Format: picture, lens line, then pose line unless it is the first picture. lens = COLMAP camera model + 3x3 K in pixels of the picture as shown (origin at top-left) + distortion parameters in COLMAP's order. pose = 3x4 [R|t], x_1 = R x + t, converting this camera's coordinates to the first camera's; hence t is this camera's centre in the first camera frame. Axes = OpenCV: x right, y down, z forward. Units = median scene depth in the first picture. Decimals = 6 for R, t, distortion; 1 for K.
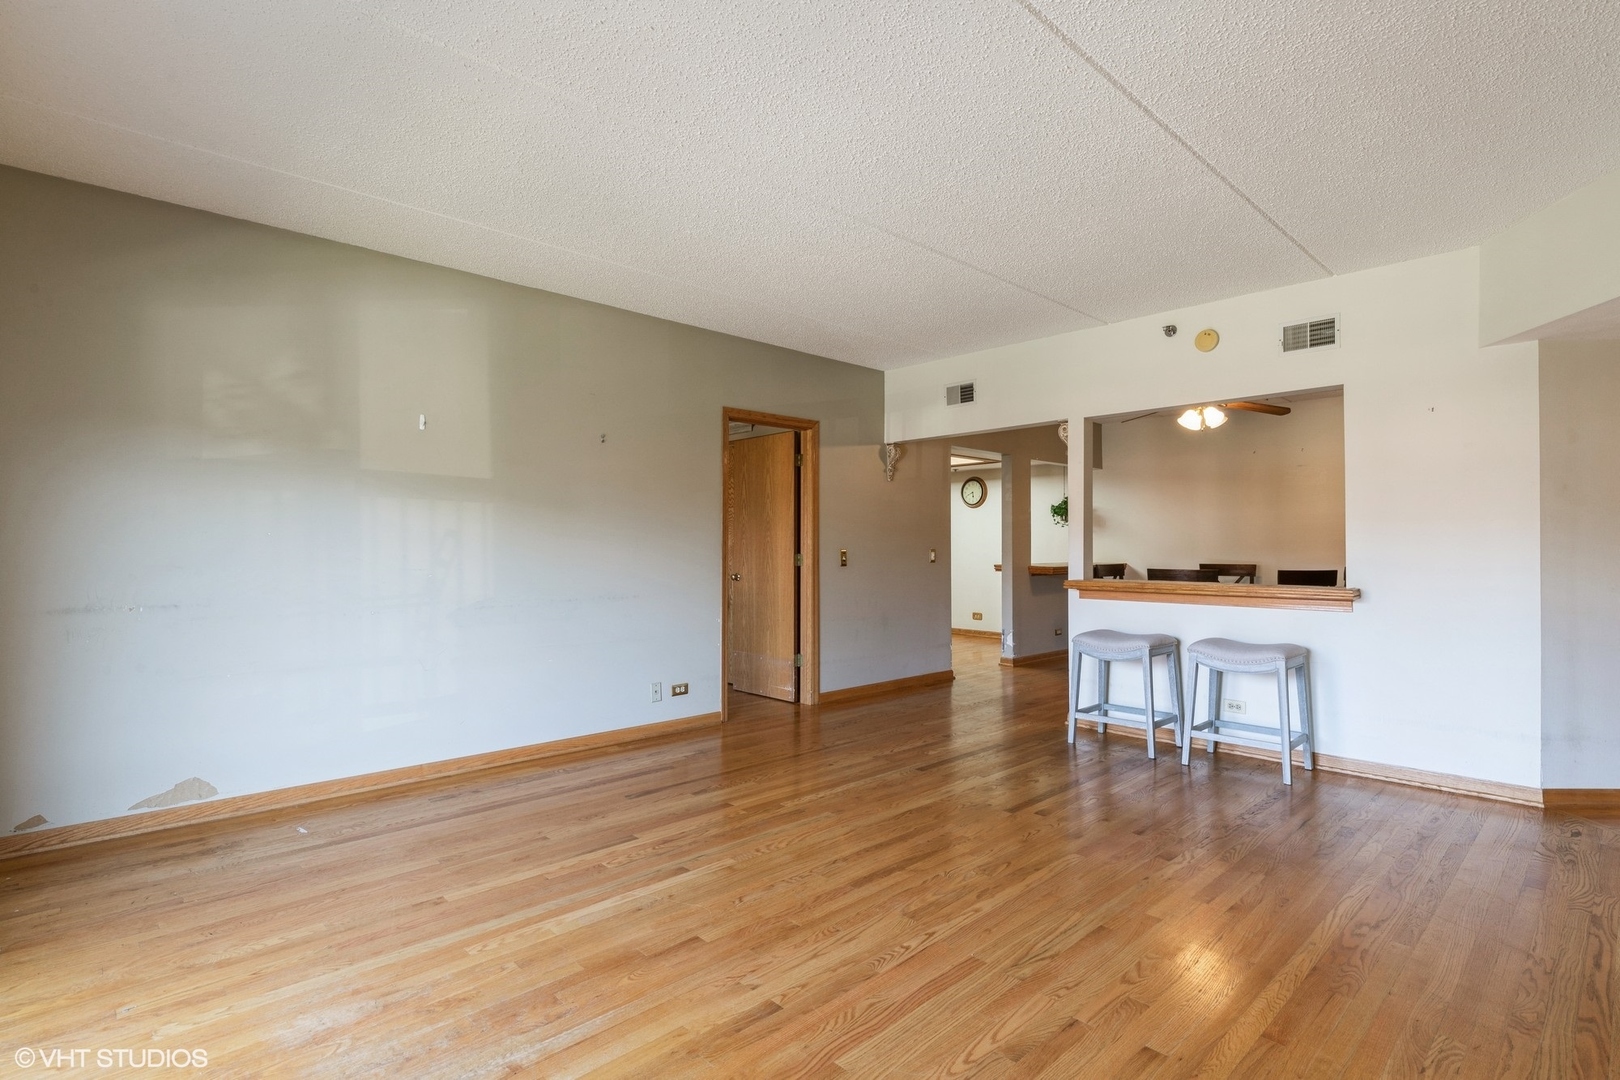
lens RADIAL K [[776.3, 0, 807.7], [0, 776.3, 546.5], [0, 0, 1]] dist [0.000549, -0.000018]
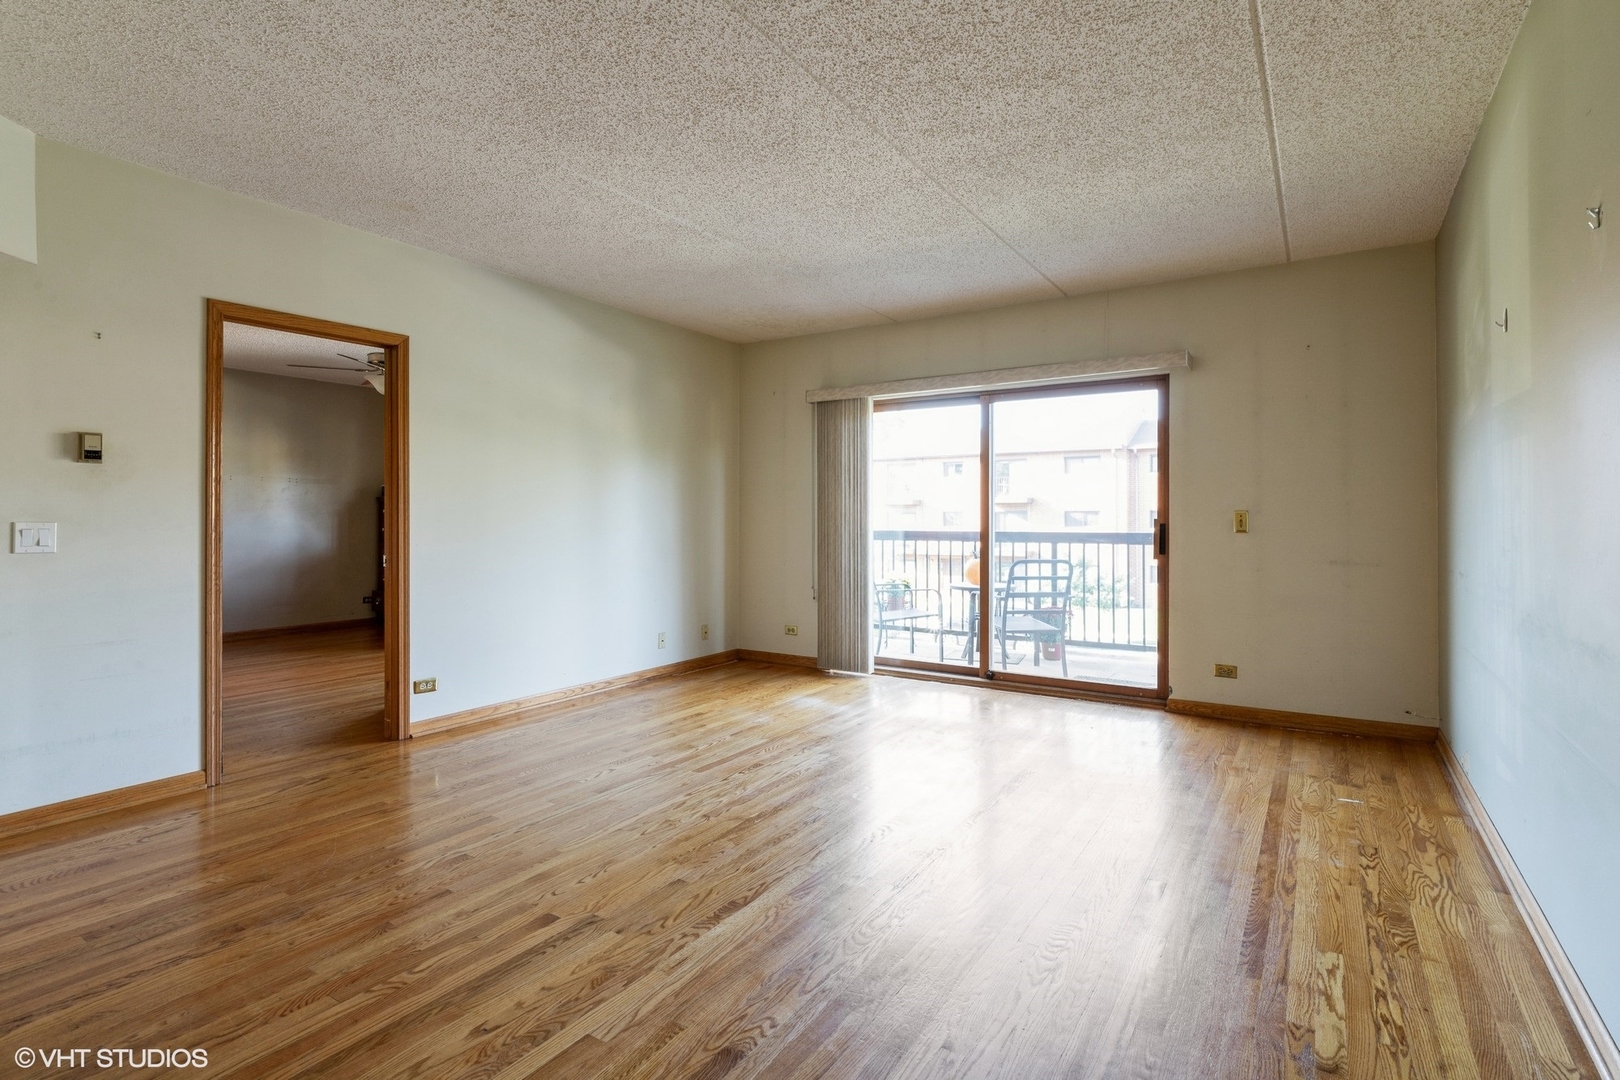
lens RADIAL K [[790.3, 0, 810.3], [0, 790.3, 521.6], [0, 0, 1]] dist [0.002101, -0.000408]
pose [[-0.971519, -0.000315, -0.236960, 0.321365], [-0.000109, 1.000000, -0.000883, 0.010819], [0.236960, -0.000832, -0.971519, 2.243590]]
